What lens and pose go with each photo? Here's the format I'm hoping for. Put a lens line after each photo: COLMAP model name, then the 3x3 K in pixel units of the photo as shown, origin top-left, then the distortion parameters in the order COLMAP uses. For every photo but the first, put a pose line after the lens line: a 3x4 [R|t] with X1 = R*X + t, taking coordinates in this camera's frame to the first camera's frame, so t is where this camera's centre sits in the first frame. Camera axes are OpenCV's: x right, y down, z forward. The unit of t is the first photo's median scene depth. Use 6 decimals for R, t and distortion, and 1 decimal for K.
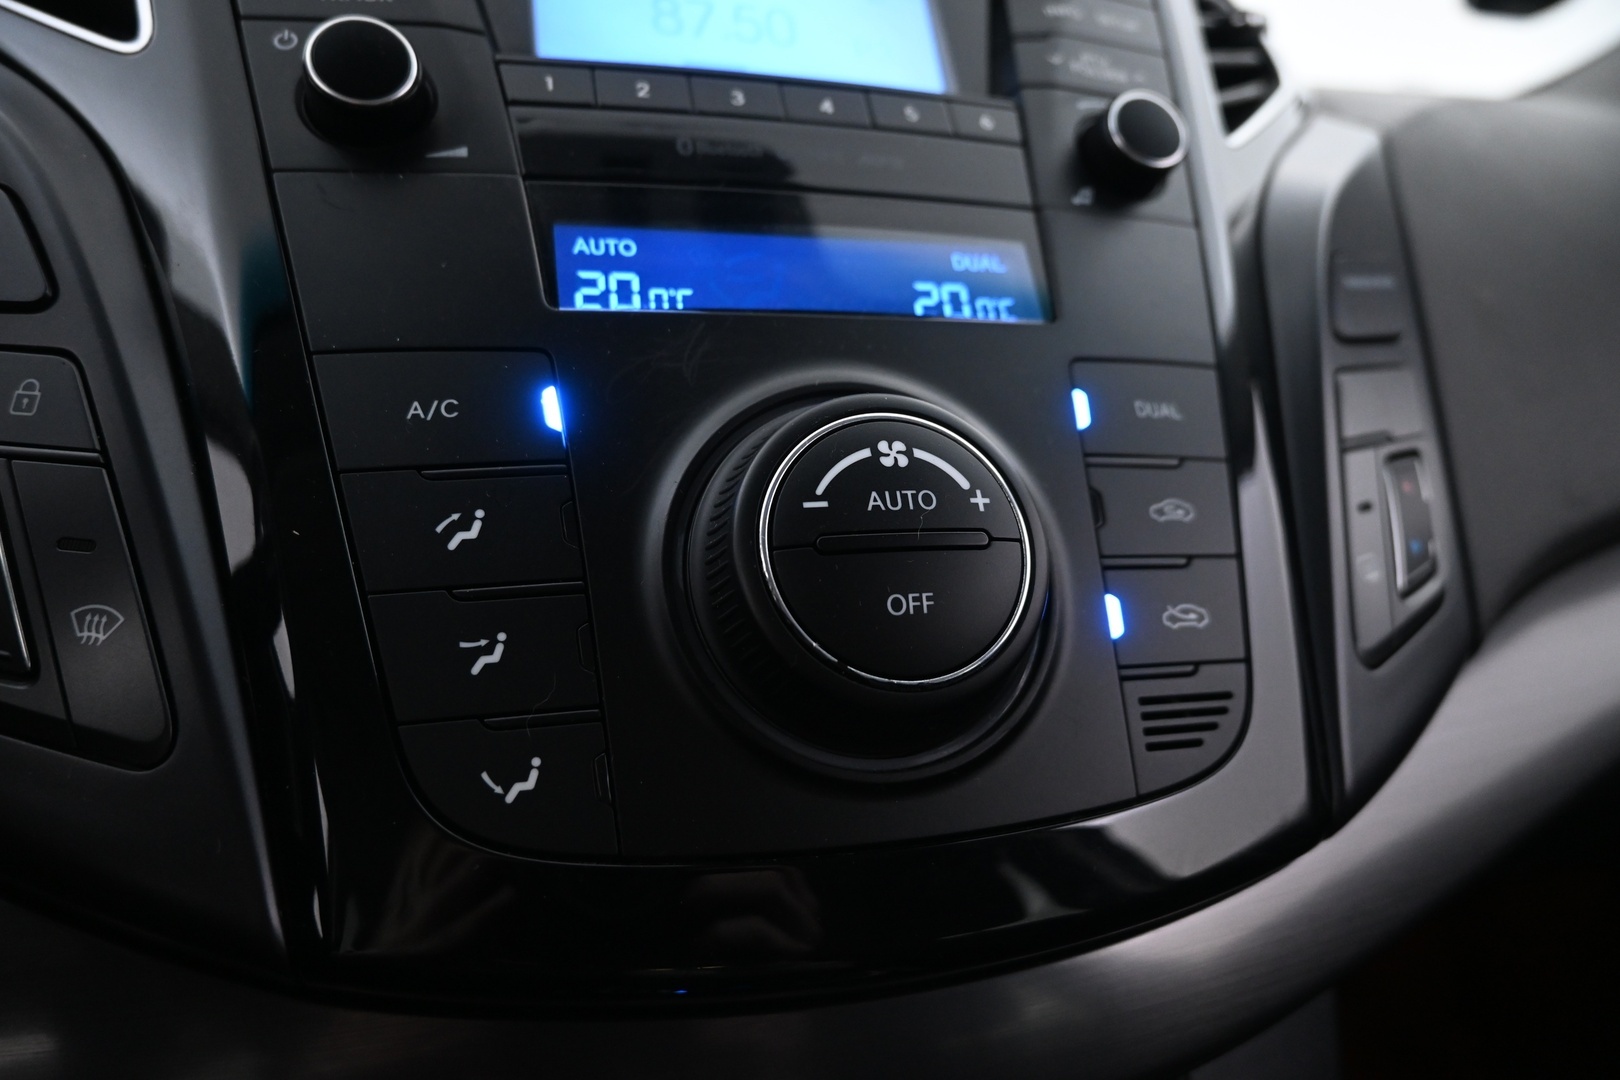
lens RADIAL K [[1101.1, 0, 810.0], [0, 1101.1, 540.0], [0, 0, 1]] dist [0.001758, 0.001058]
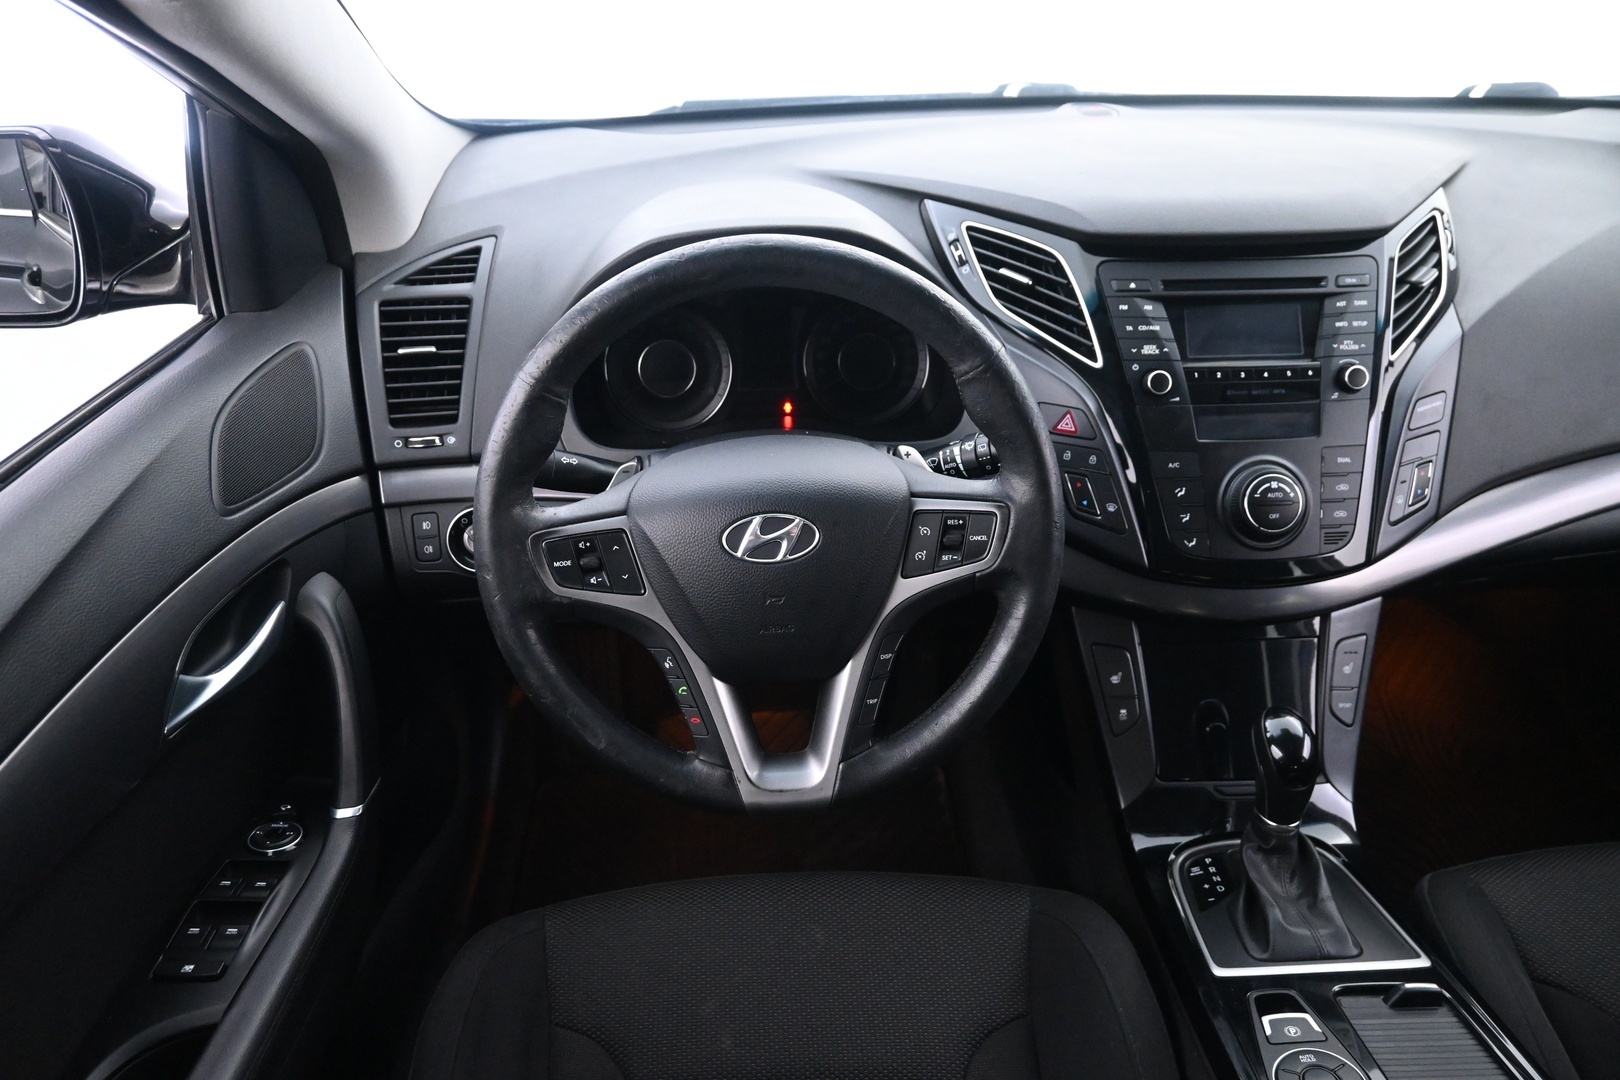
lens RADIAL K [[1148.1, 0, 810.0], [0, 1148.1, 540.0], [0, 0, 1]] dist [-0.010092, 0.002886]
pose [[0.970199, 0.087606, -0.225919, -0.644819], [-0.014410, 0.951565, 0.307111, -1.177592], [0.241881, -0.294703, 0.924469, -3.660474]]
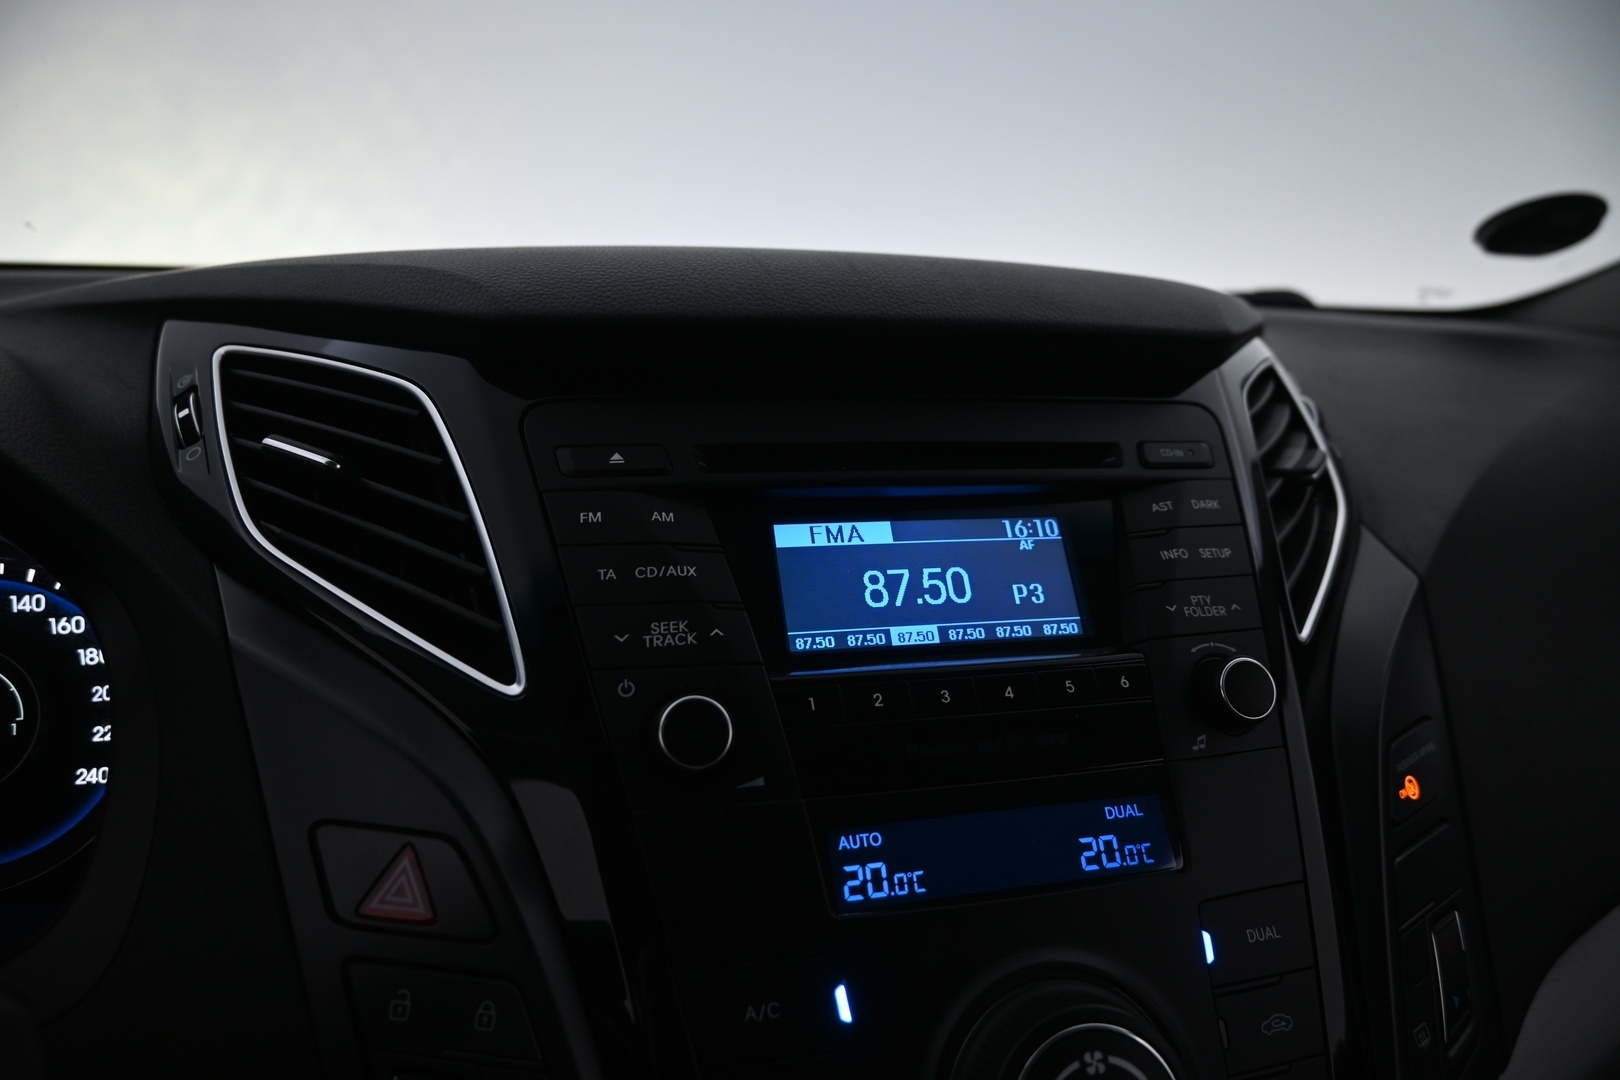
lens RADIAL K [[1118.3, 0, 810.0], [0, 1118.3, 540.0], [0, 0, 1]] dist [0.003067, 0.001397]
pose [[0.999970, -0.001168, -0.007618, -0.239567], [0.001074, 0.999923, -0.012376, -0.627811], [0.007632, 0.012368, 0.999894, -0.394025]]
